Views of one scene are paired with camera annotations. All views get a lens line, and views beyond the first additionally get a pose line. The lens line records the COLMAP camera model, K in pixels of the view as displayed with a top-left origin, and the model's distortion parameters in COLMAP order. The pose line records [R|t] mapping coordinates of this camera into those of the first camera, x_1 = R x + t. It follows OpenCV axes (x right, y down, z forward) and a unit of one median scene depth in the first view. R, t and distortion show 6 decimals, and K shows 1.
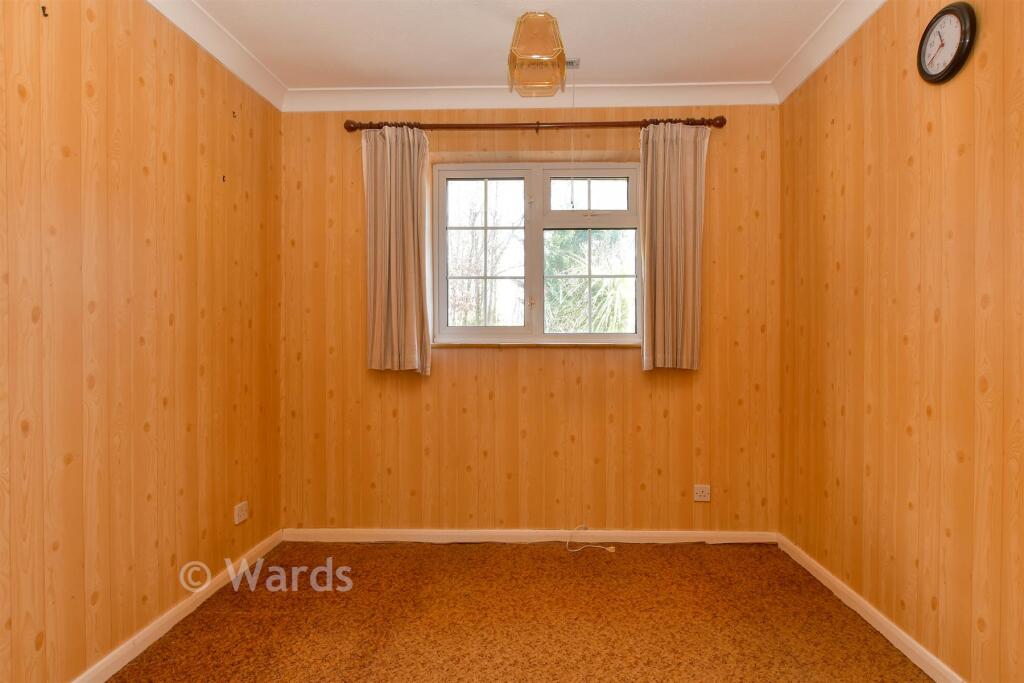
lens RADIAL K [[557.3, 0, 522.3], [0, 557.3, 320.6], [0, 0, 1]] dist [0.004375, 0.000288]
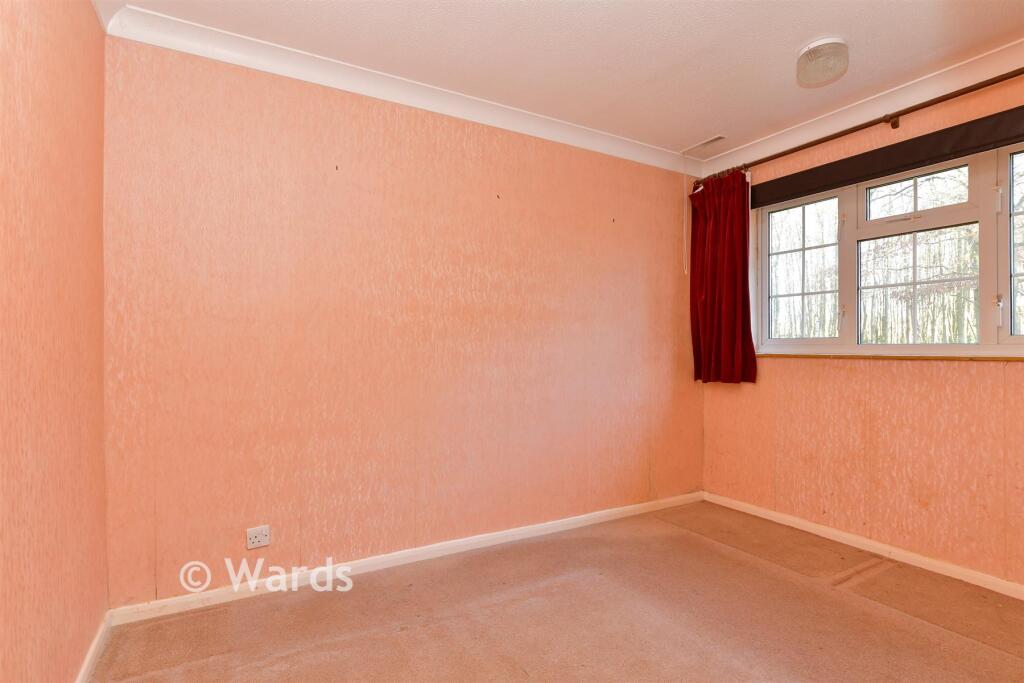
lens RADIAL K [[507.4, 0, 512.9], [0, 507.4, 344.2], [0, 0, 1]] dist [0.000578, 0.000065]
pose [[0.521667, -0.003647, -0.853142, 0.493530], [0.021572, 0.999728, 0.008917, 0.000686], [0.852877, -0.023056, 0.521603, -0.020325]]
